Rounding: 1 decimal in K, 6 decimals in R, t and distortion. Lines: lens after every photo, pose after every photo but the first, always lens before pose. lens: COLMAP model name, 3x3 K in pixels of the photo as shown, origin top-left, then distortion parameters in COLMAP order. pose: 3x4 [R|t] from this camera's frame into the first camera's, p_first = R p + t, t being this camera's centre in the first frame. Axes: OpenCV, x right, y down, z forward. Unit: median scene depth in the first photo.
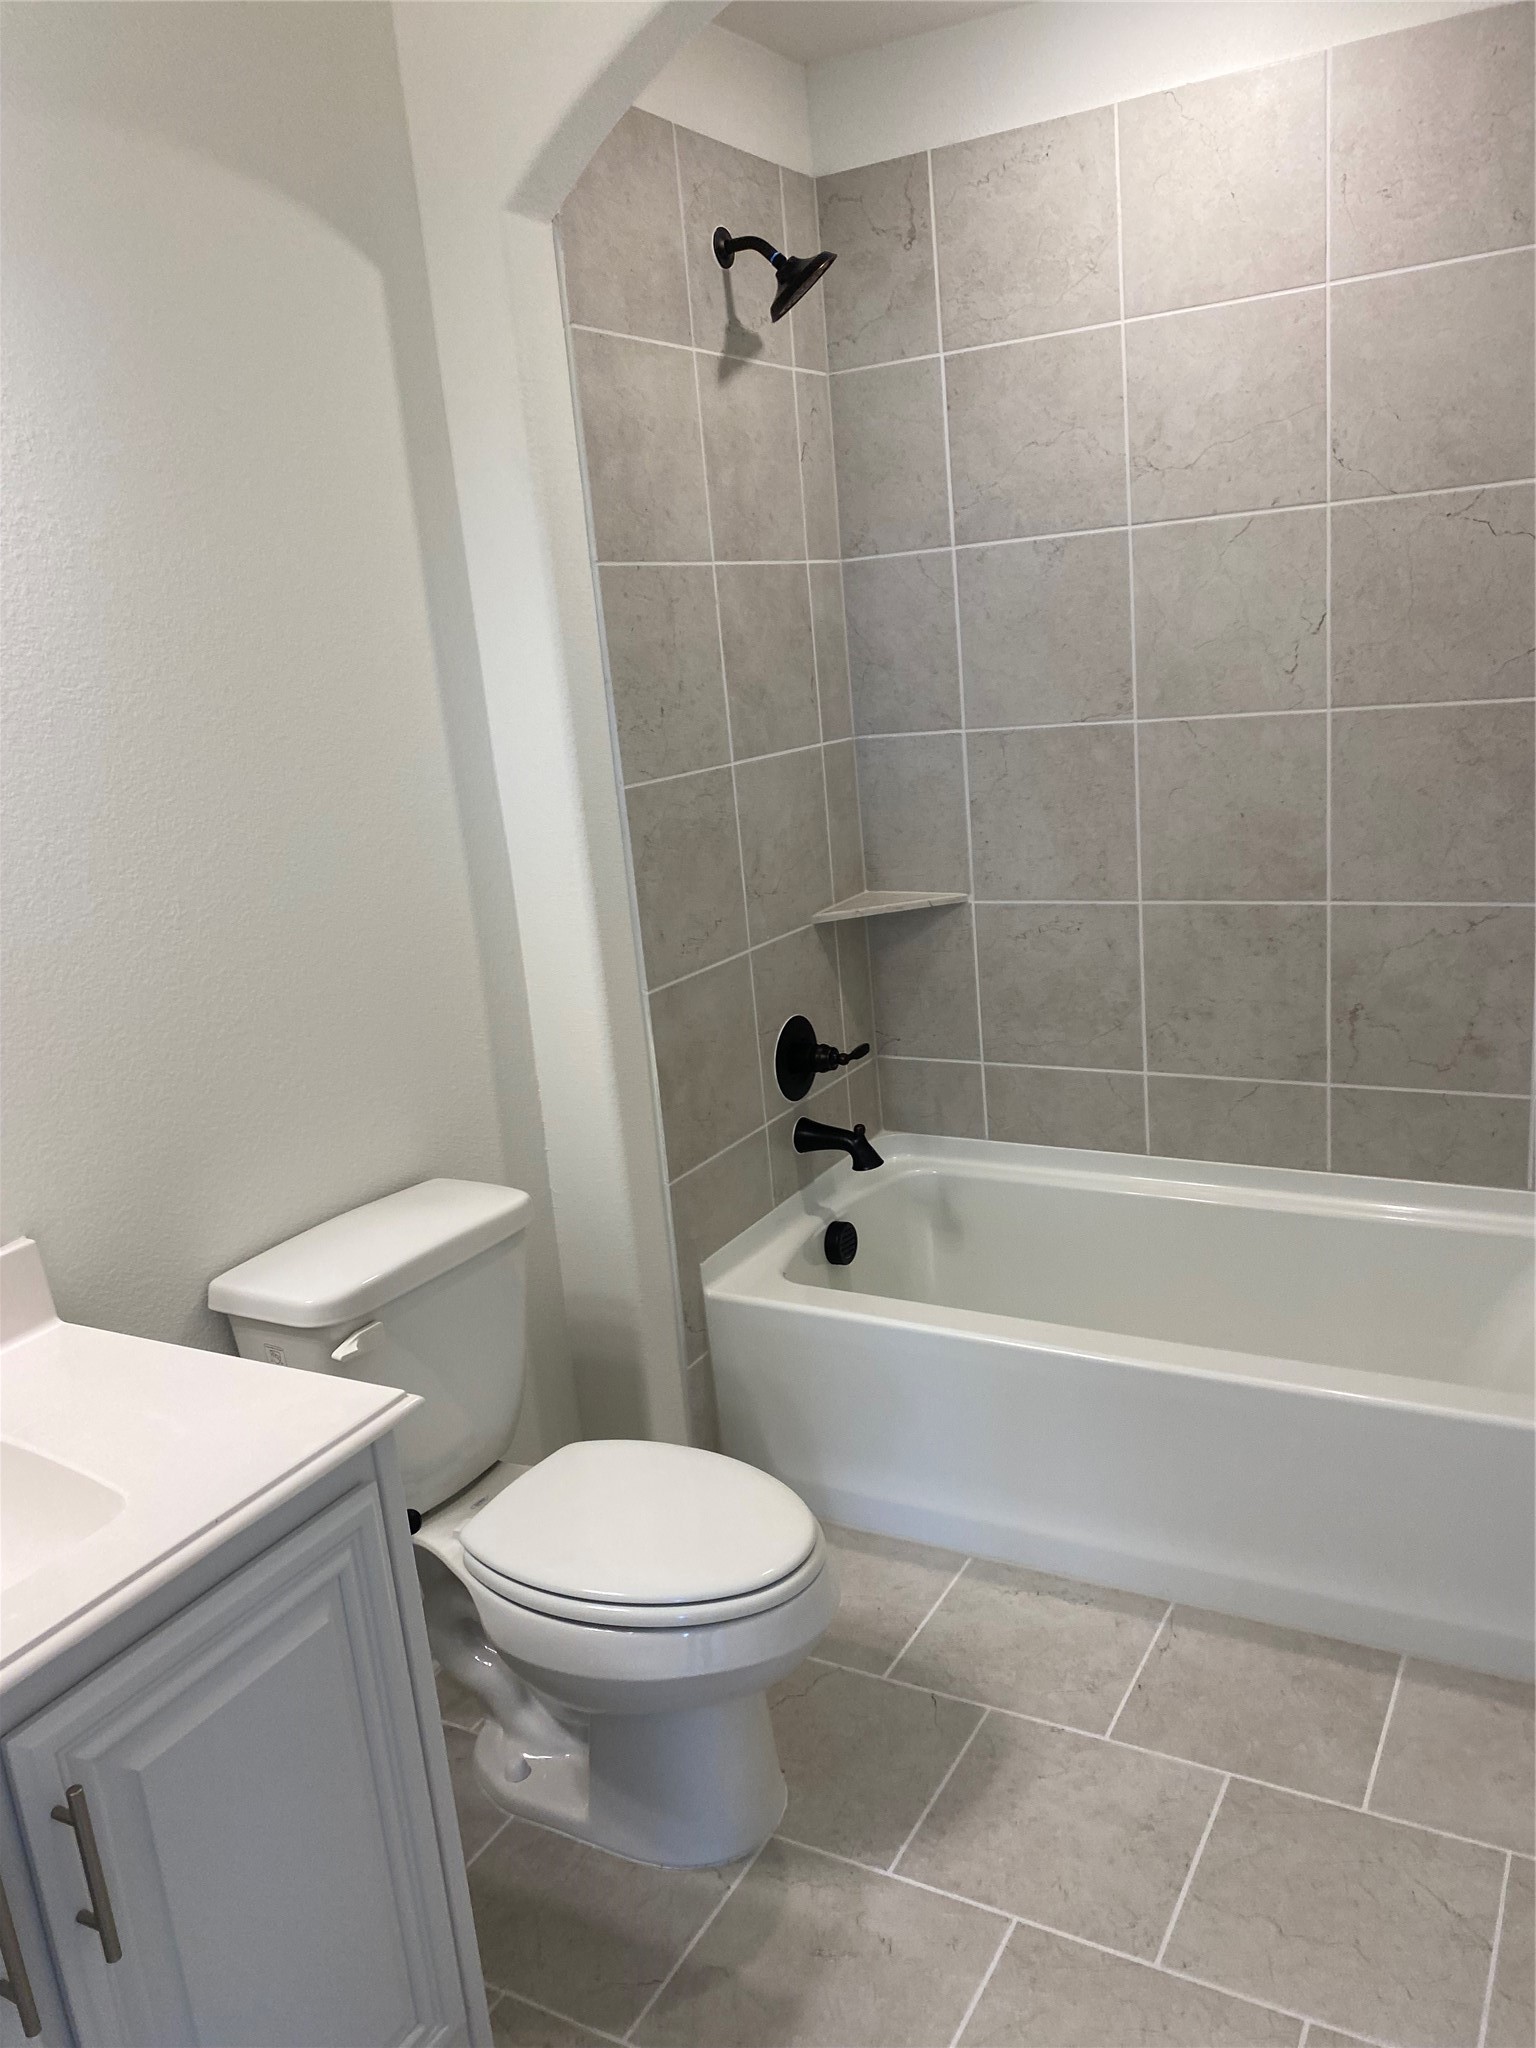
lens RADIAL K [[1575.1, 0, 775.0], [0, 1575.1, 1041.3], [0, 0, 1]] dist [0.037554, -0.055334]
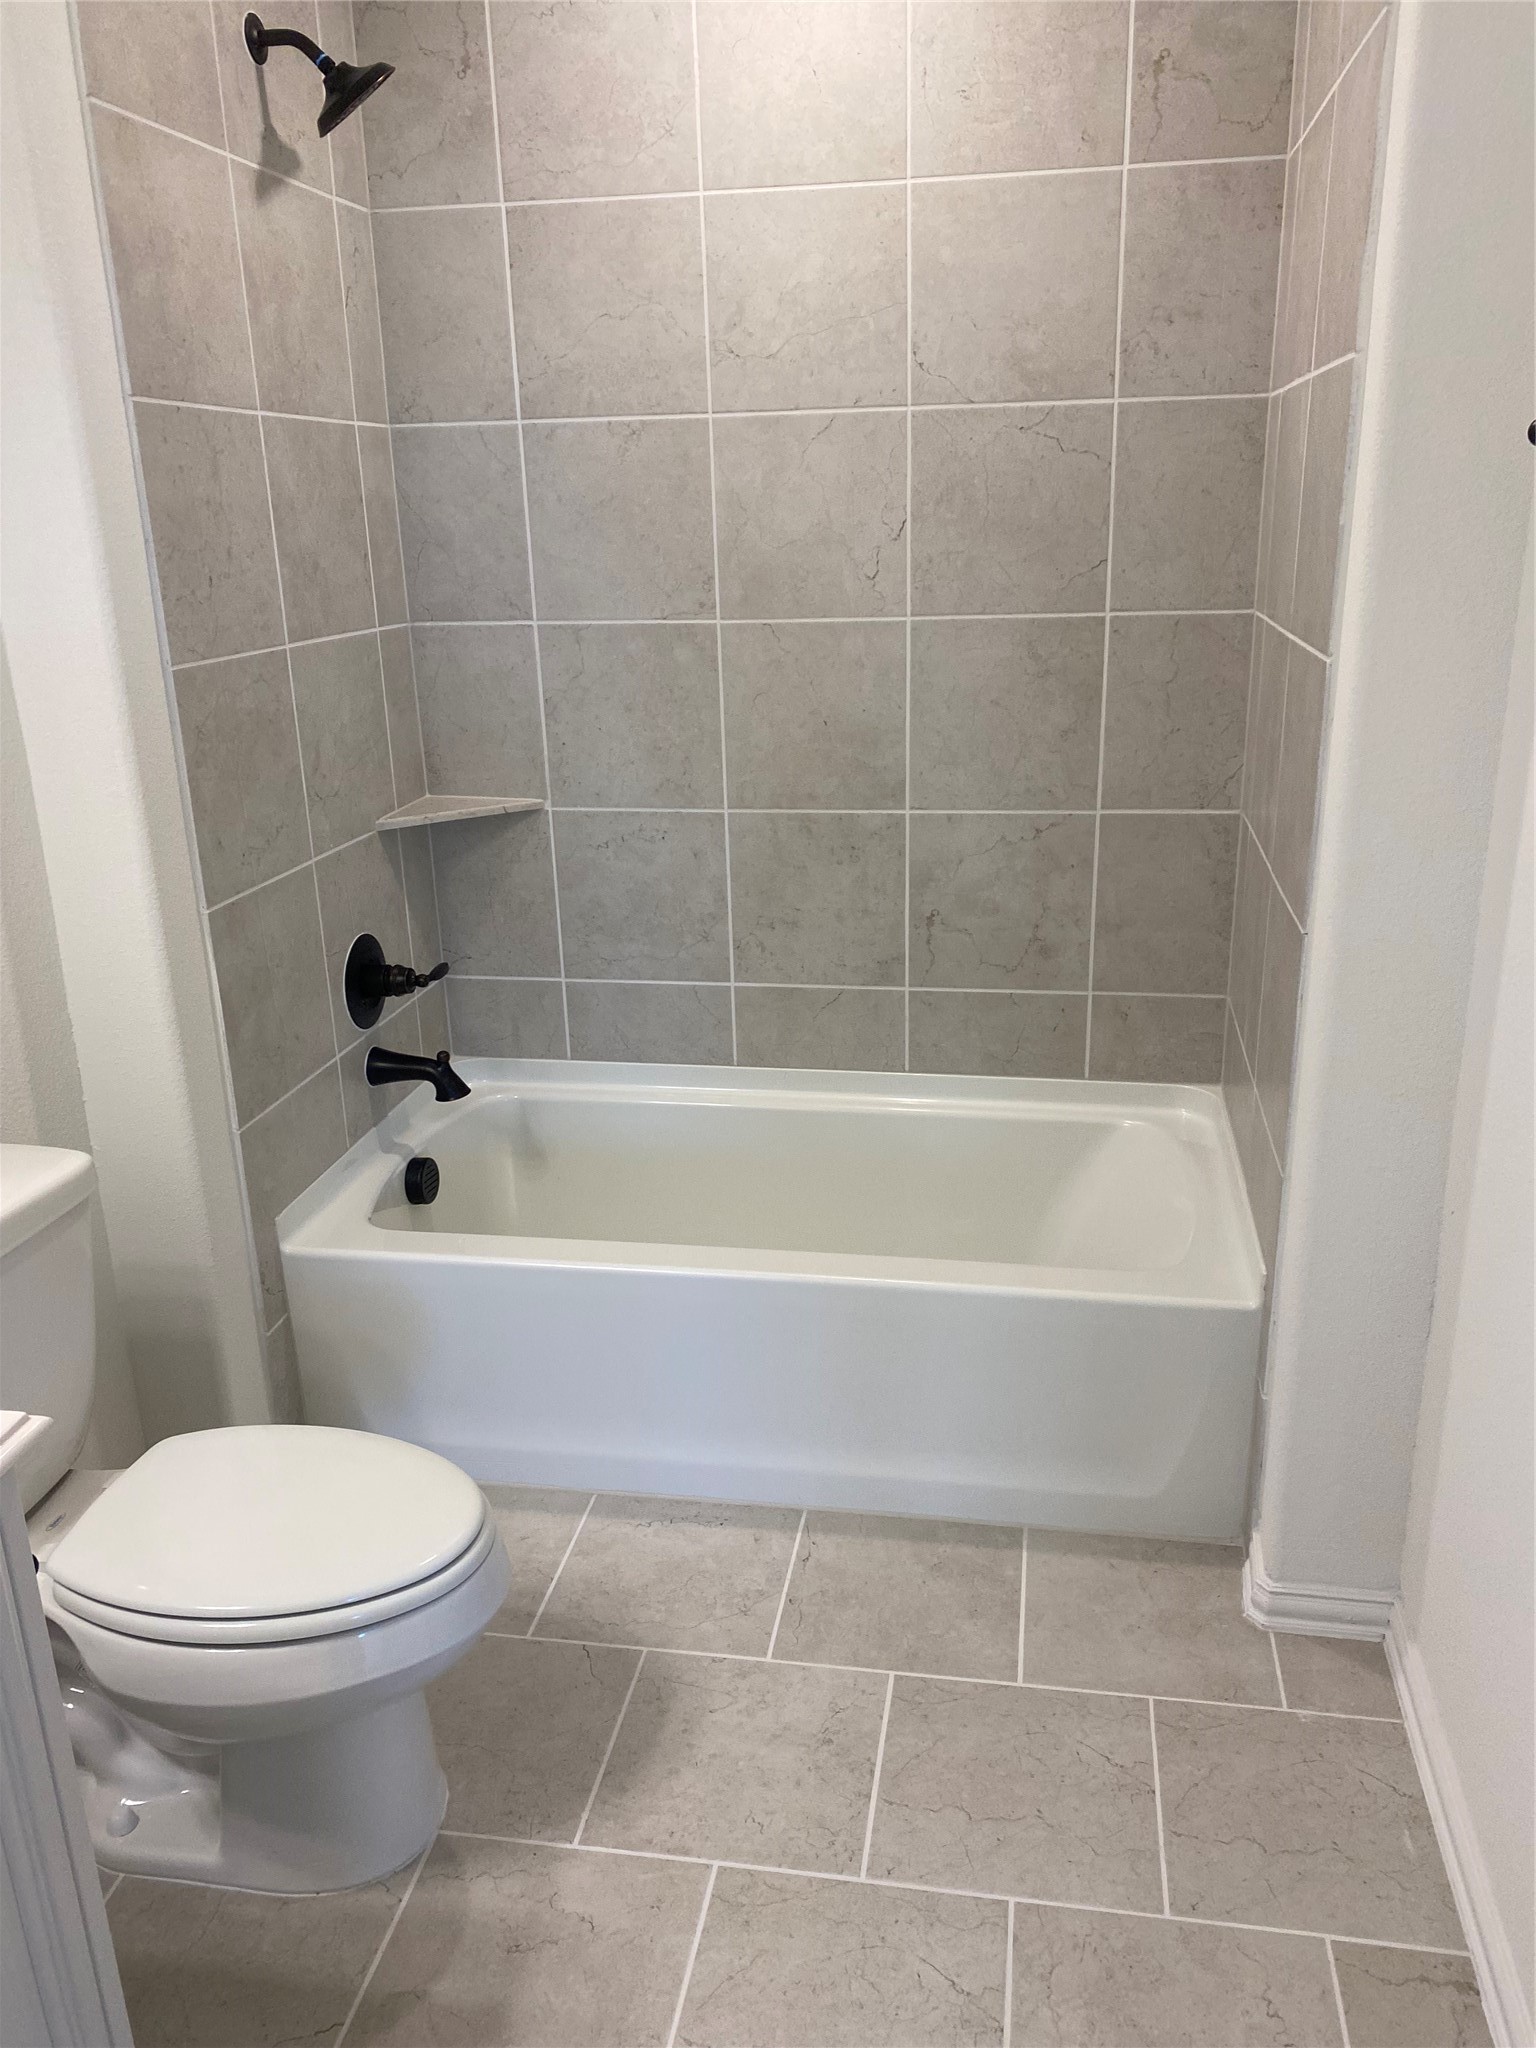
lens RADIAL K [[1575.1, 0, 780.5], [0, 1575.1, 1033.4], [0, 0, 1]] dist [0.037554, -0.055334]
pose [[0.936336, -0.046561, 0.348003, -0.090777], [0.029469, 0.998092, 0.054253, -0.001837], [-0.349865, -0.040544, 0.935922, 0.075424]]
